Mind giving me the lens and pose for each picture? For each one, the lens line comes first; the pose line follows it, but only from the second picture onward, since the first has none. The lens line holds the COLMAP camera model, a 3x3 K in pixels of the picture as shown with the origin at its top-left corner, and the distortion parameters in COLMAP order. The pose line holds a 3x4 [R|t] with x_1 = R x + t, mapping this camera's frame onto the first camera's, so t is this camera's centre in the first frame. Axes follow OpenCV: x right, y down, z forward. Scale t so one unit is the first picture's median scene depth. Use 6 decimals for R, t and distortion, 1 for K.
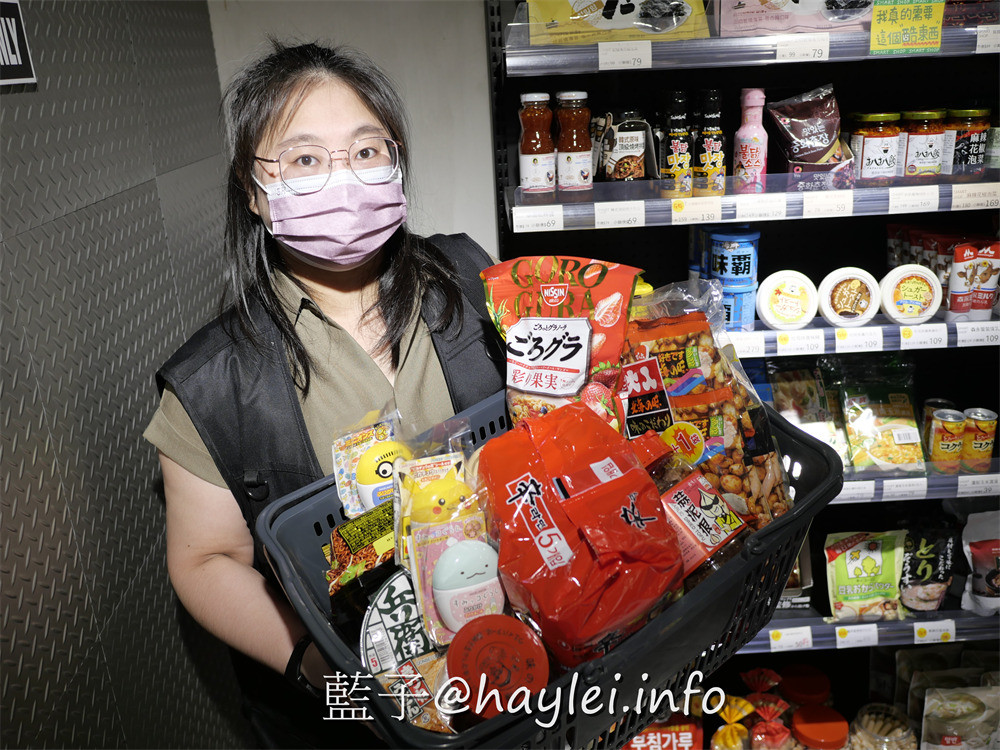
lens RADIAL K [[883.8, 0, 497.8], [0, 883.8, 376.6], [0, 0, 1]] dist [-0.015647, 0.006406]
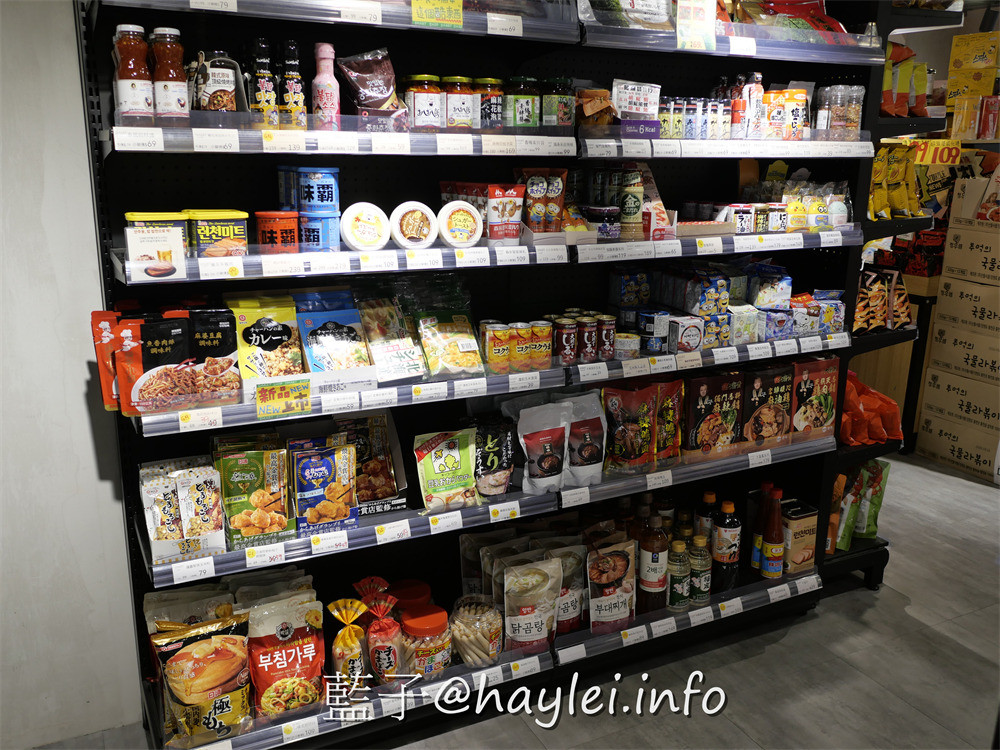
lens RADIAL K [[883.8, 0, 504.6], [0, 883.8, 373.7], [0, 0, 1]] dist [-0.015647, 0.006406]
pose [[0.894000, -0.049005, 0.445379, -0.046134], [0.090045, 0.993372, -0.071445, 0.214290], [-0.438926, 0.103976, 0.892487, -0.130395]]
